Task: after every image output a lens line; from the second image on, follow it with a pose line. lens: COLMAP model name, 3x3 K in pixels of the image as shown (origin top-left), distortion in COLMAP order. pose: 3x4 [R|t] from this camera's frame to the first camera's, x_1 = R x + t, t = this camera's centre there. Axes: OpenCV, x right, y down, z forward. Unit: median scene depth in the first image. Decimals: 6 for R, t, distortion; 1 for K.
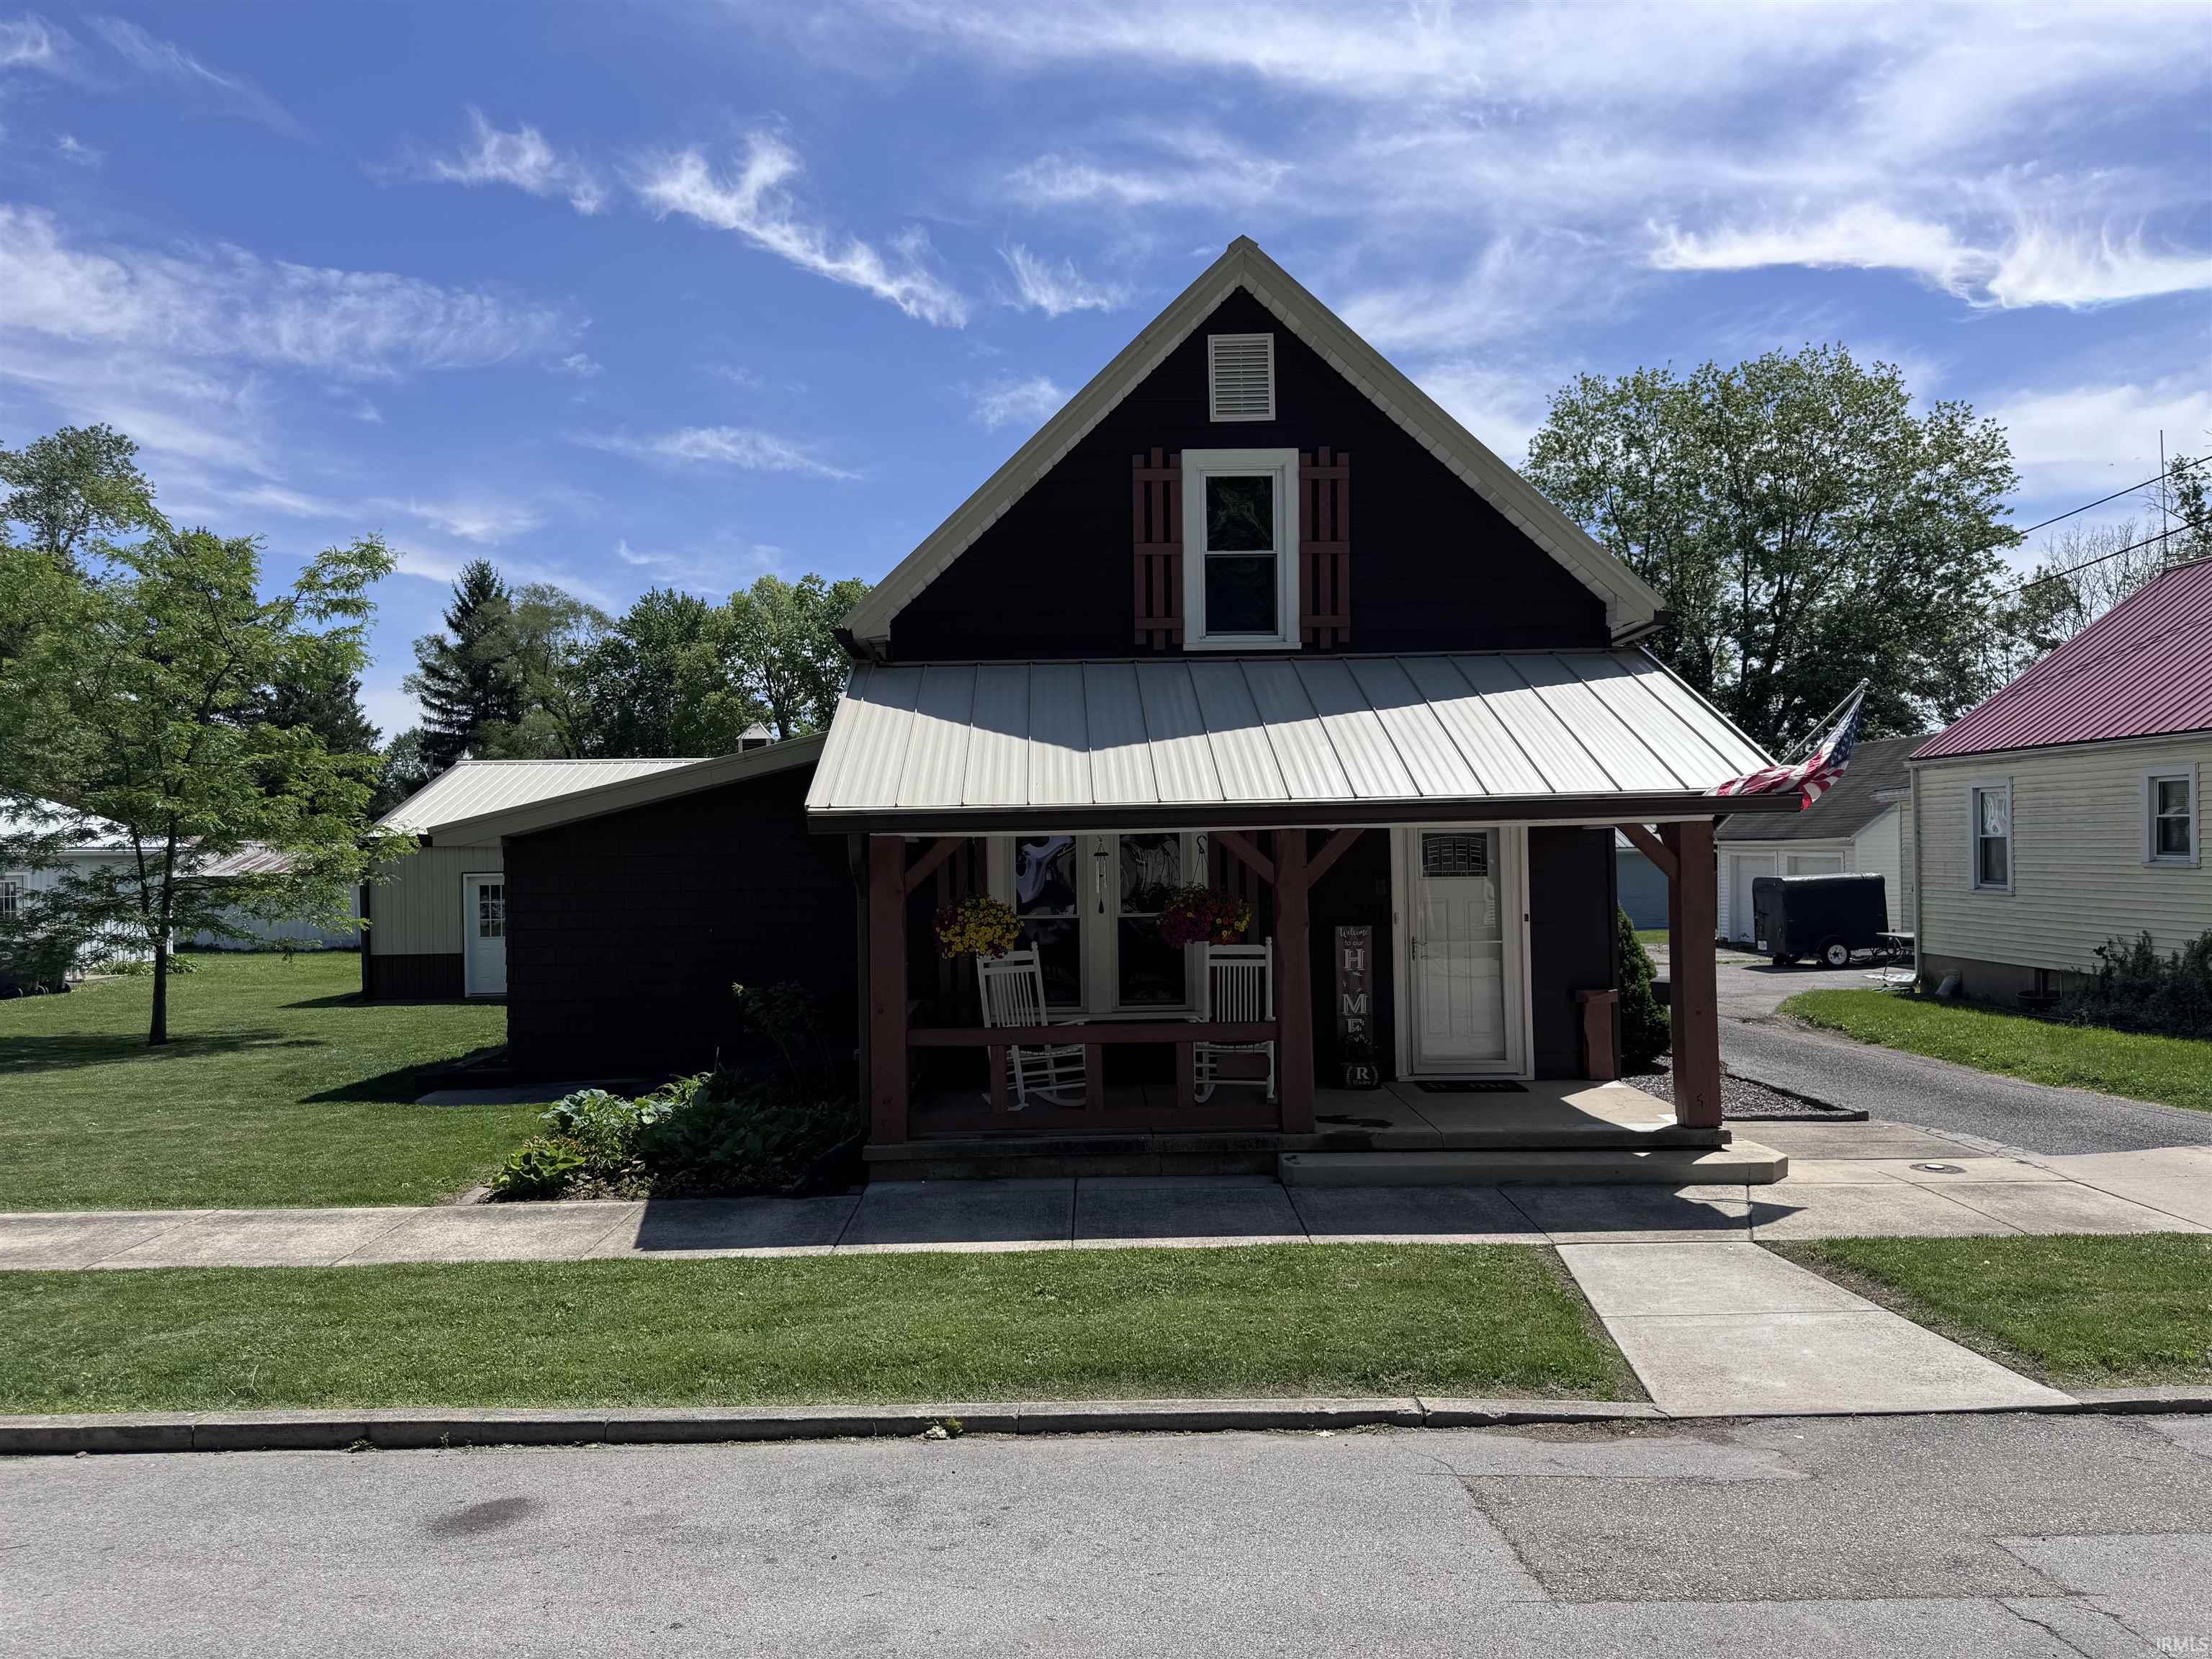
lens RADIAL K [[1524.0, 0, 1095.9], [0, 1524.0, 903.3], [0, 0, 1]] dist [0.081203, -0.094736]
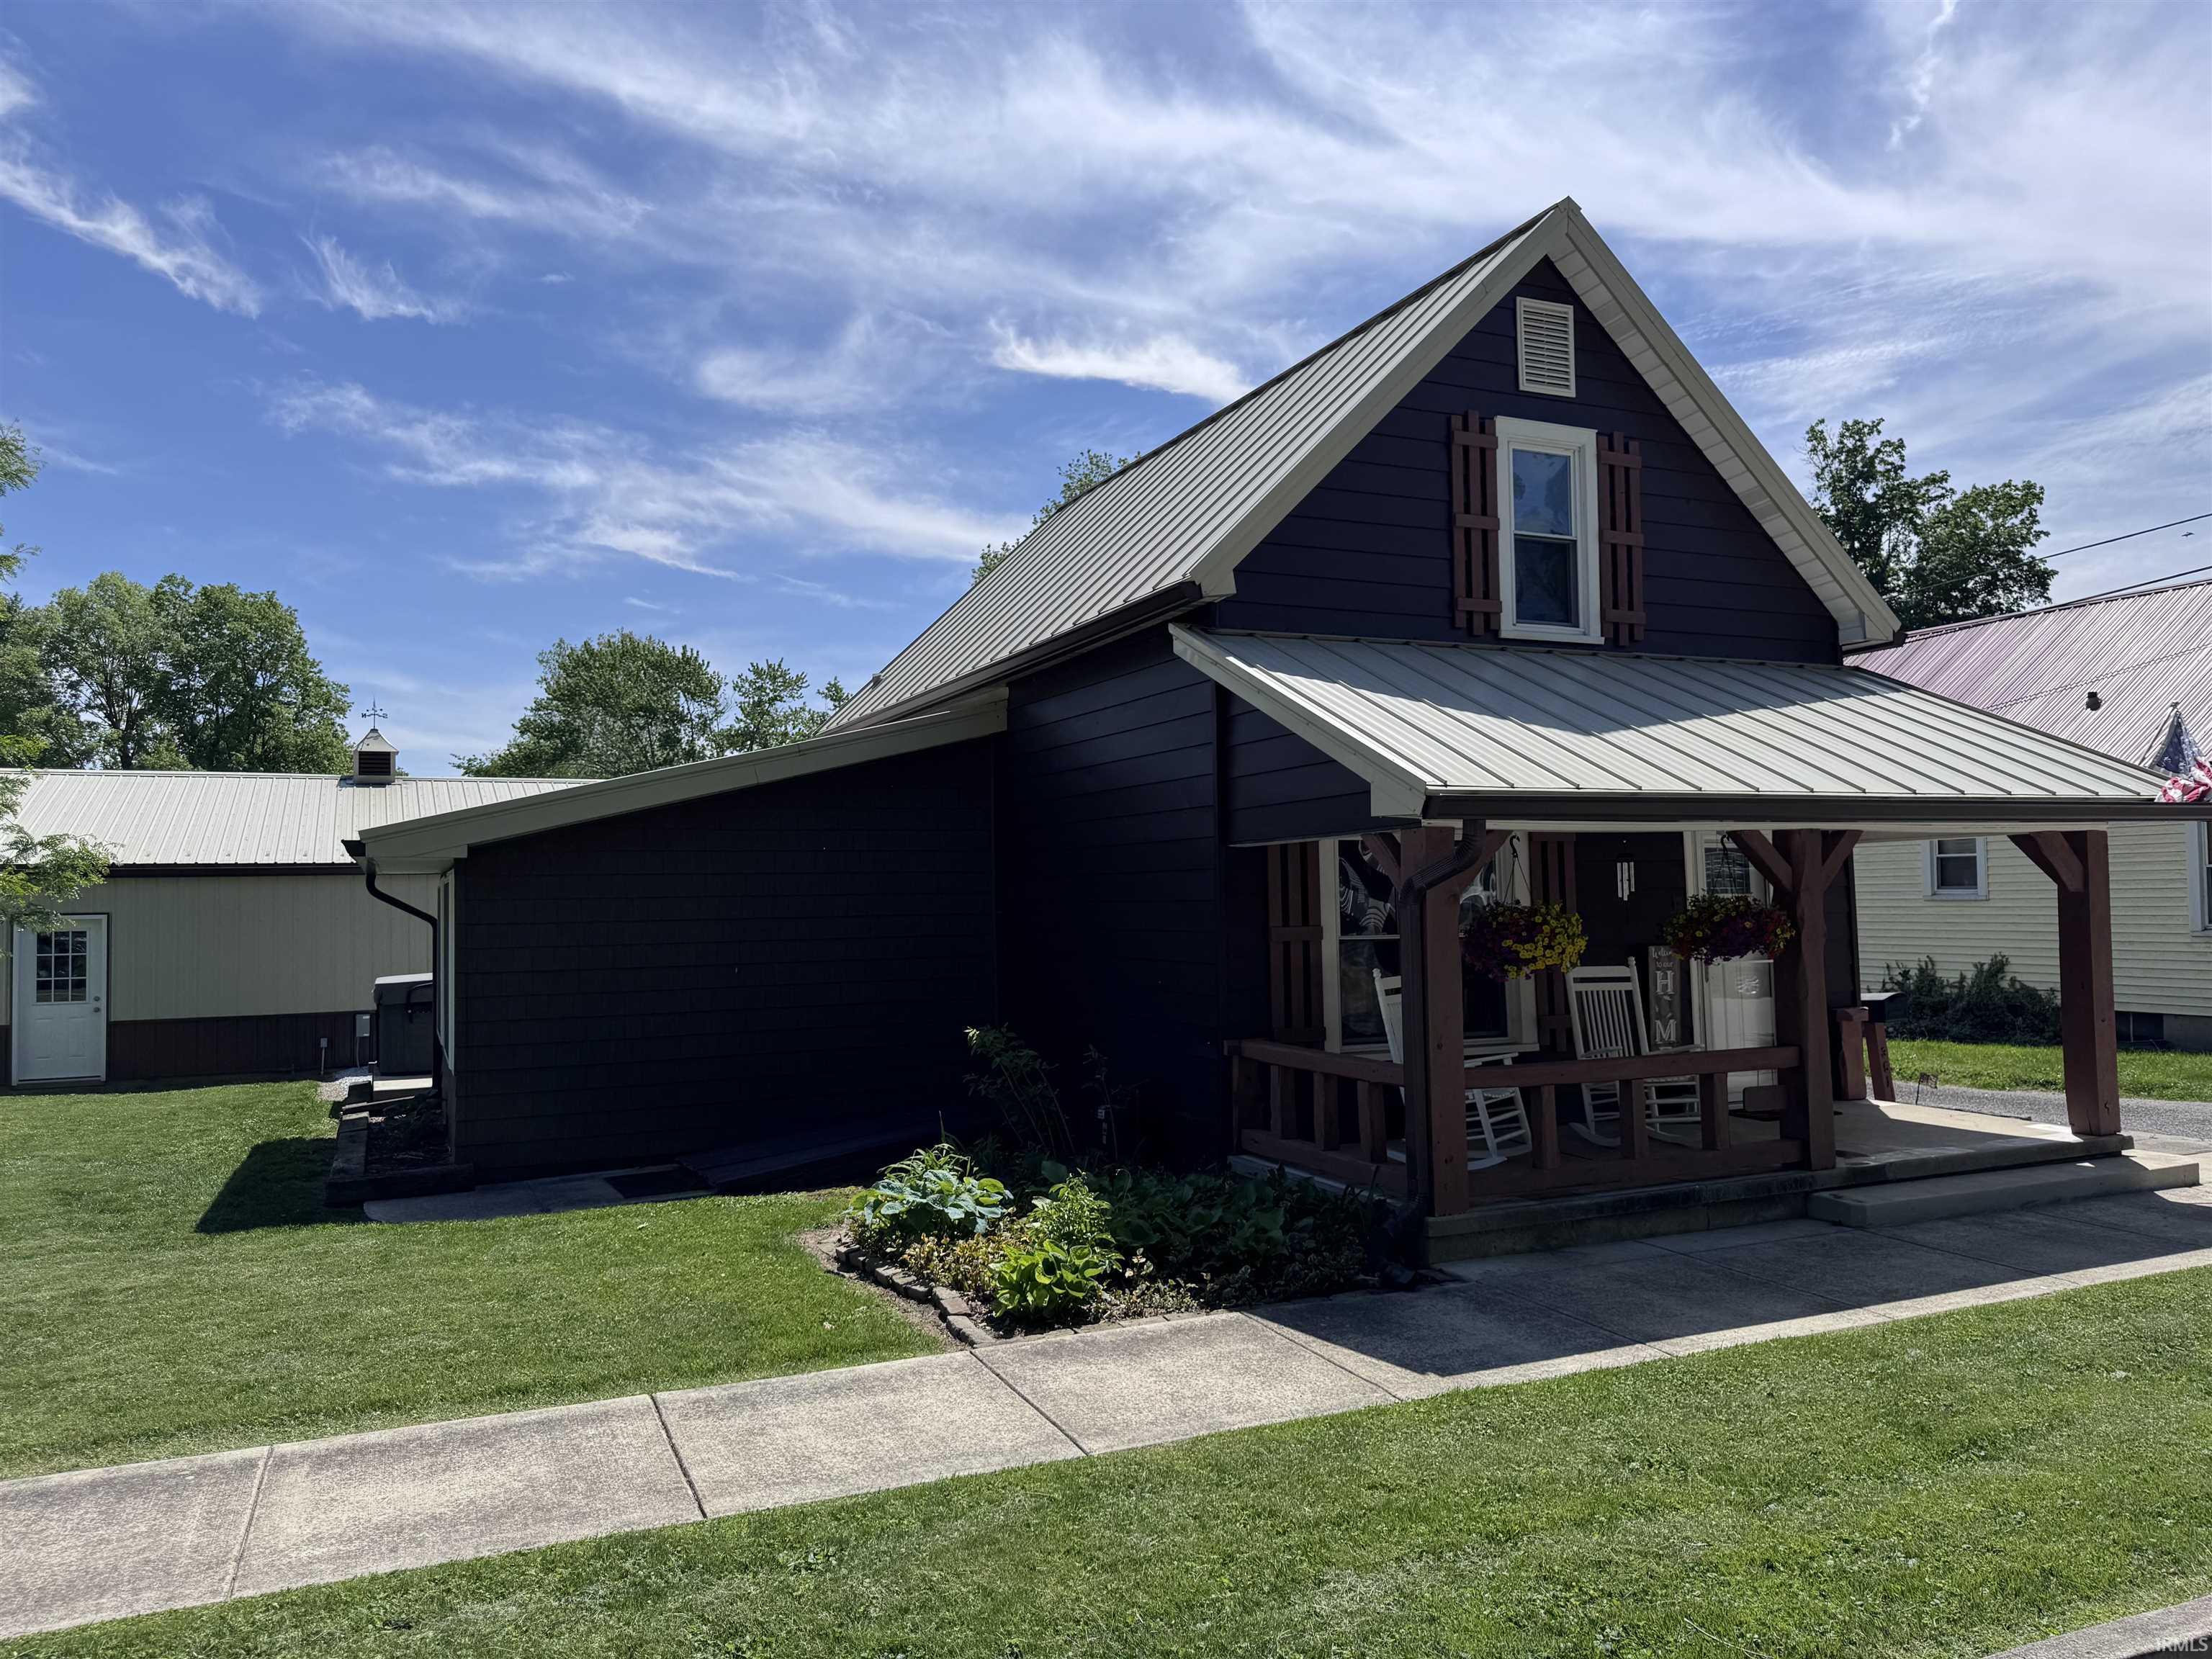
lens RADIAL K [[1572.4, 0, 1106.8], [0, 1572.4, 889.2], [0, 0, 1]] dist [0.021927, -0.006134]
pose [[0.919322, 0.003365, 0.393492, -0.514220], [0.016110, 0.998803, -0.046178, 0.019311], [-0.393177, 0.048791, 0.918167, 0.256611]]
